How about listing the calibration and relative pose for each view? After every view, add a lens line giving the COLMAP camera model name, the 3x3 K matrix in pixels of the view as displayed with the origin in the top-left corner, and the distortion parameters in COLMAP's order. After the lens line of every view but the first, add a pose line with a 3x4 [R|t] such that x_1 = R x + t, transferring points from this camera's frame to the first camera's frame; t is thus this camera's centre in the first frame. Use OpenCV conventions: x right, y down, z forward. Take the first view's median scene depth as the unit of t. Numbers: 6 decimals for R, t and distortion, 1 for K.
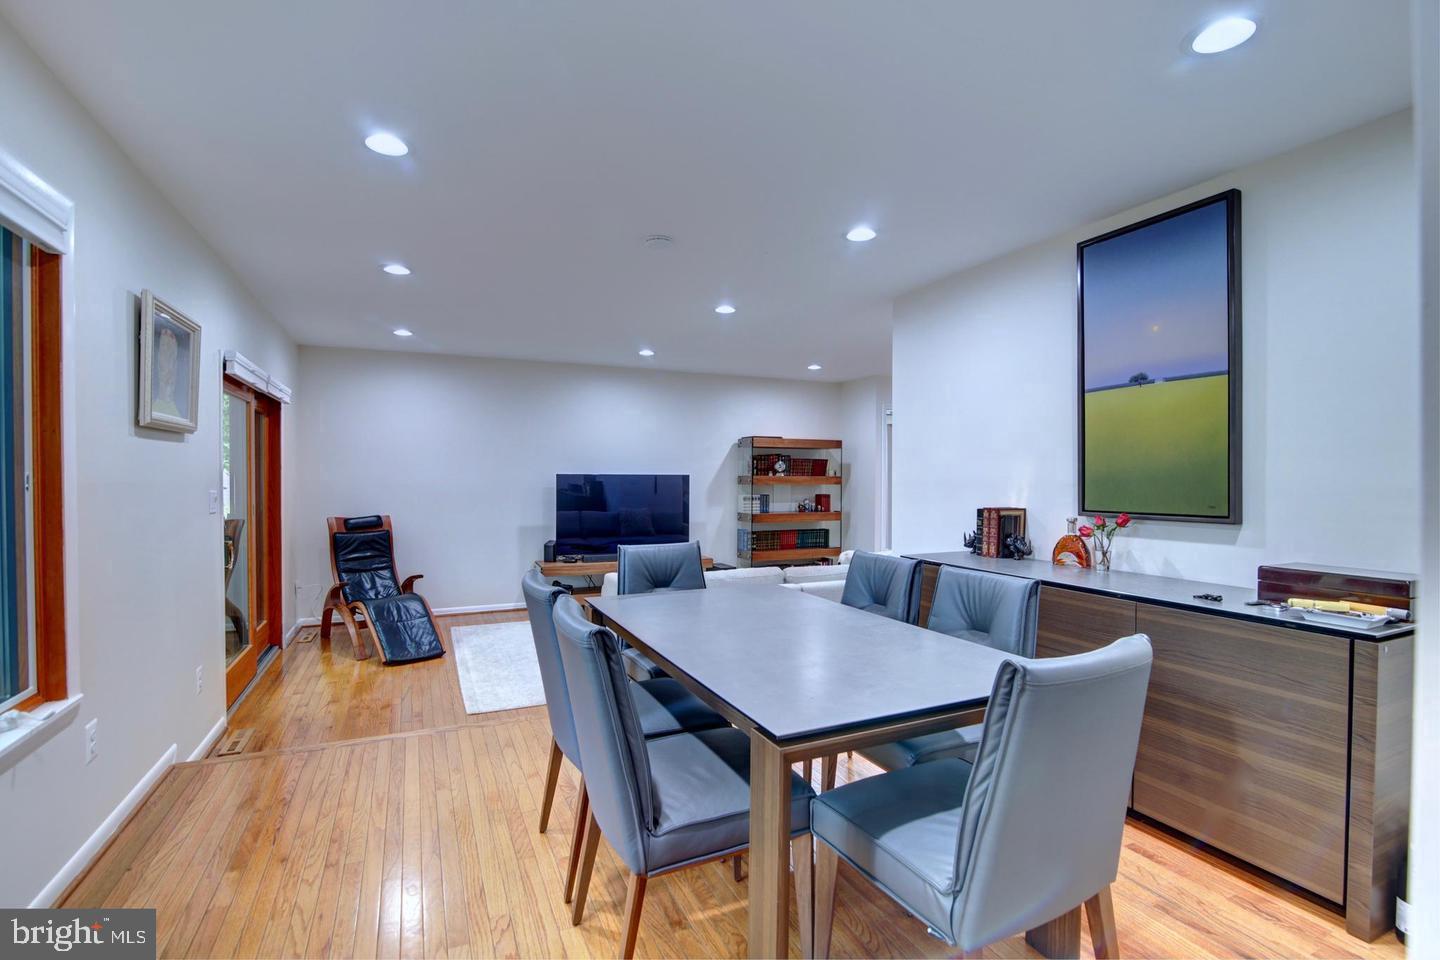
lens RADIAL K [[660.8, 0, 720.0], [0, 660.8, 480.0], [0, 0, 1]] dist [-0.000296, -0.000070]
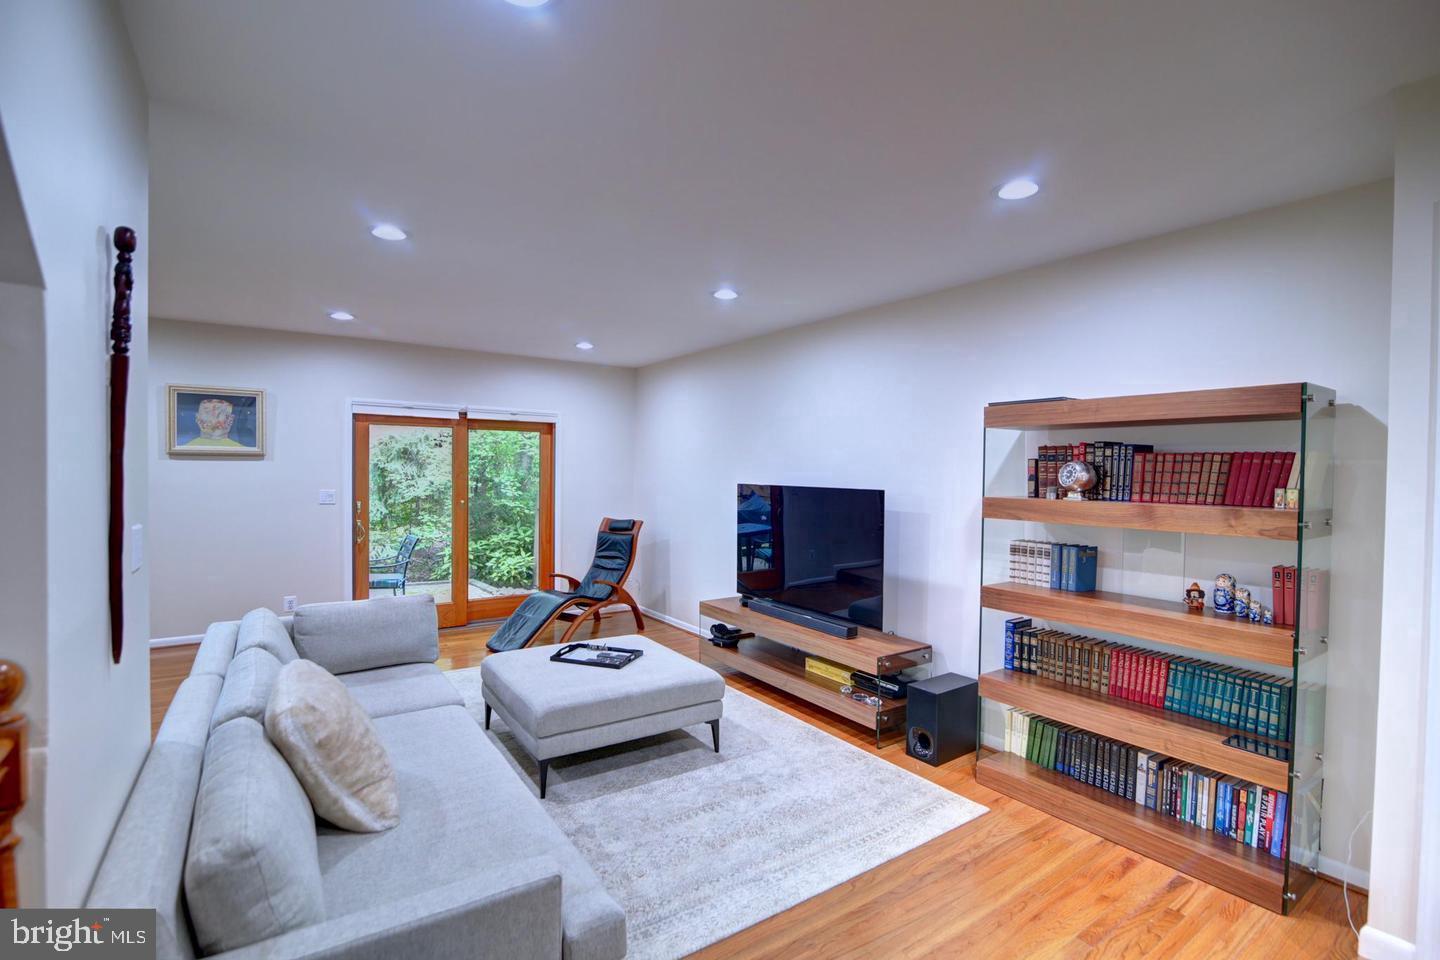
lens RADIAL K [[660.8, 0, 720.0], [0, 660.8, 480.0], [0, 0, 1]] dist [-0.000296, -0.000070]
pose [[0.164999, 0.014184, -0.986192, 0.432539], [-0.015973, 0.999804, 0.011707, -0.019592], [0.986164, 0.013821, 0.165194, 0.734260]]
